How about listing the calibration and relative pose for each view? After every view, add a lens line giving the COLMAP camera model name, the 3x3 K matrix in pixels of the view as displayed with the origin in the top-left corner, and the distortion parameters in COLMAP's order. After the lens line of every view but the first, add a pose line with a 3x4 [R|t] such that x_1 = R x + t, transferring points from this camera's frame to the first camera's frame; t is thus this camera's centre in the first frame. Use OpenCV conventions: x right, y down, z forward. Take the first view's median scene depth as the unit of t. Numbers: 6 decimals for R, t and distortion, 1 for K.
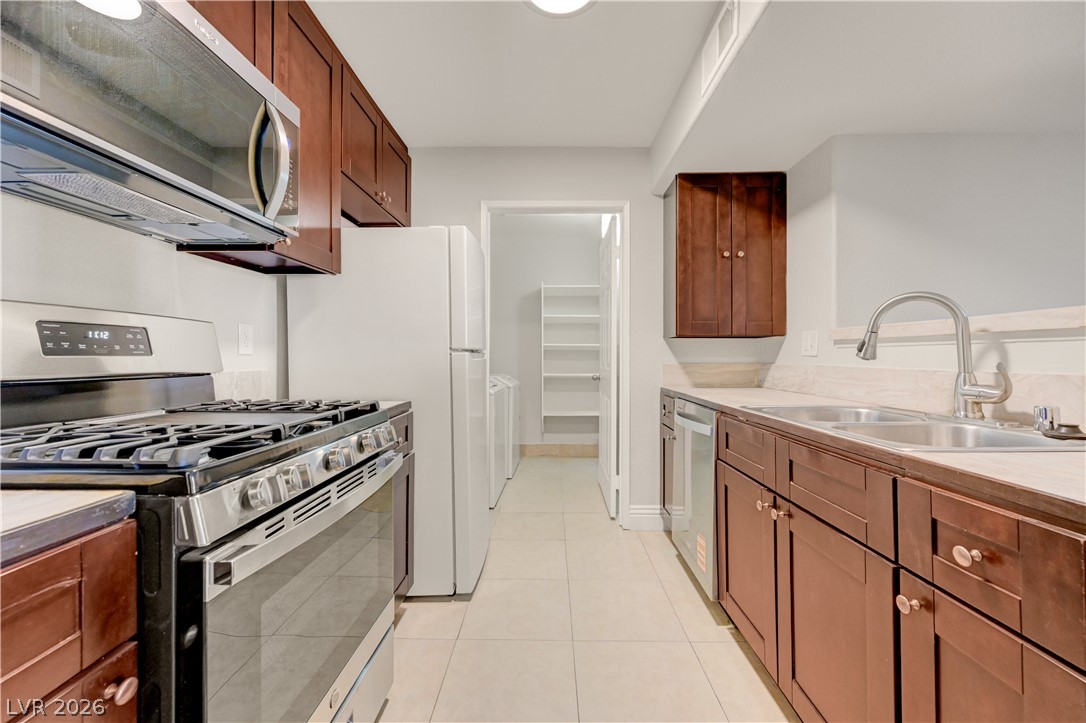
lens RADIAL K [[430.1, 0, 542.0], [0, 430.1, 359.2], [0, 0, 1]] dist [0.000300, 0.000859]
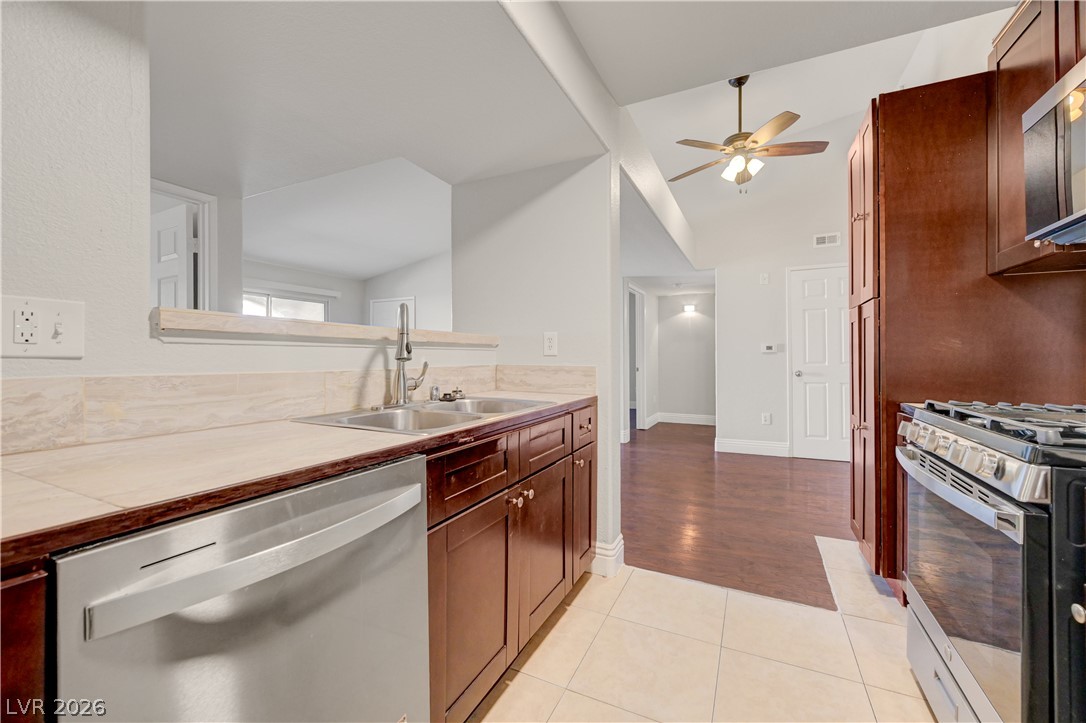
lens RADIAL K [[430.1, 0, 552.6], [0, 430.1, 354.1], [0, 0, 1]] dist [0.000300, 0.000859]
pose [[-0.914031, 0.001834, 0.405639, 0.008591], [0.001448, 0.999998, -0.001258, -0.009930], [-0.405641, -0.000563, -0.914032, 1.282480]]
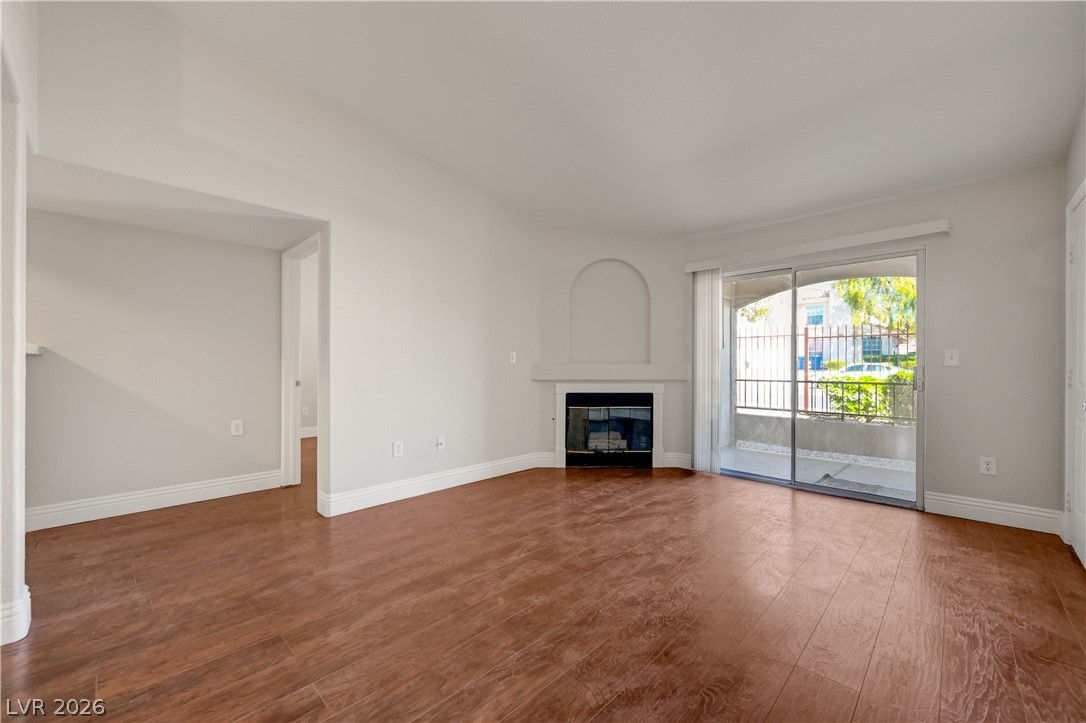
lens RADIAL K [[430.1, 0, 544.8], [0, 430.1, 361.3], [0, 0, 1]] dist [0.000300, 0.000859]
pose [[0.685154, 0.004735, 0.728383, 0.880727], [0.003355, 0.999948, -0.009657, 0.000159], [-0.728391, 0.009060, 0.685102, -1.191466]]
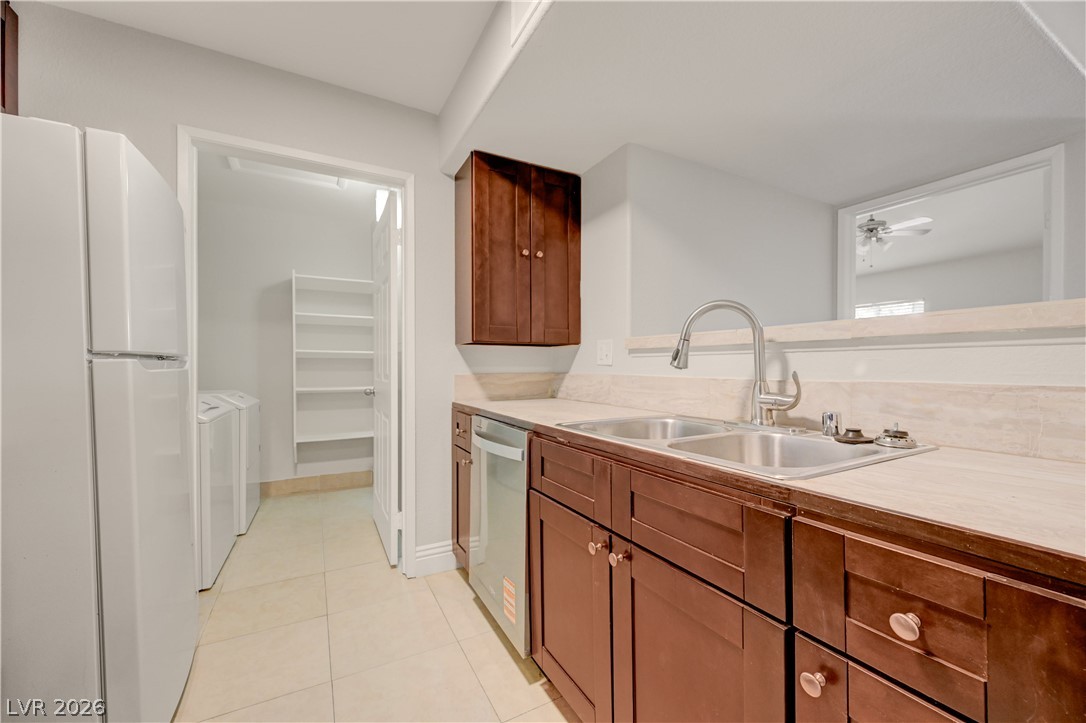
lens RADIAL K [[430.1, 0, 547.7], [0, 430.1, 370.3], [0, 0, 1]] dist [0.000300, 0.000859]
pose [[0.865679, -0.005509, 0.500568, 0.018307], [0.003753, 0.999983, 0.004516, -0.000671], [-0.500585, -0.002031, 0.865685, 0.231103]]
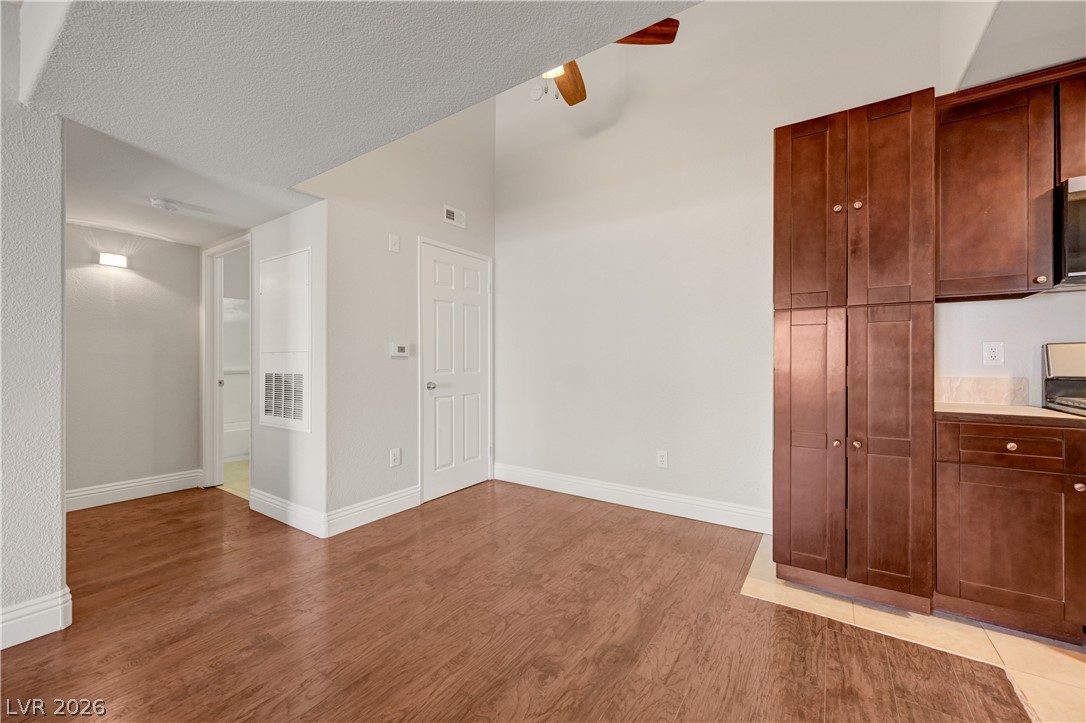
lens RADIAL K [[430.1, 0, 547.8], [0, 430.1, 357.1], [0, 0, 1]] dist [0.000300, 0.000859]
pose [[-0.534013, -0.011937, -0.845392, 0.910581], [-0.007326, 0.999928, -0.009492, -0.006120], [0.845445, 0.001124, -0.534062, -0.059166]]
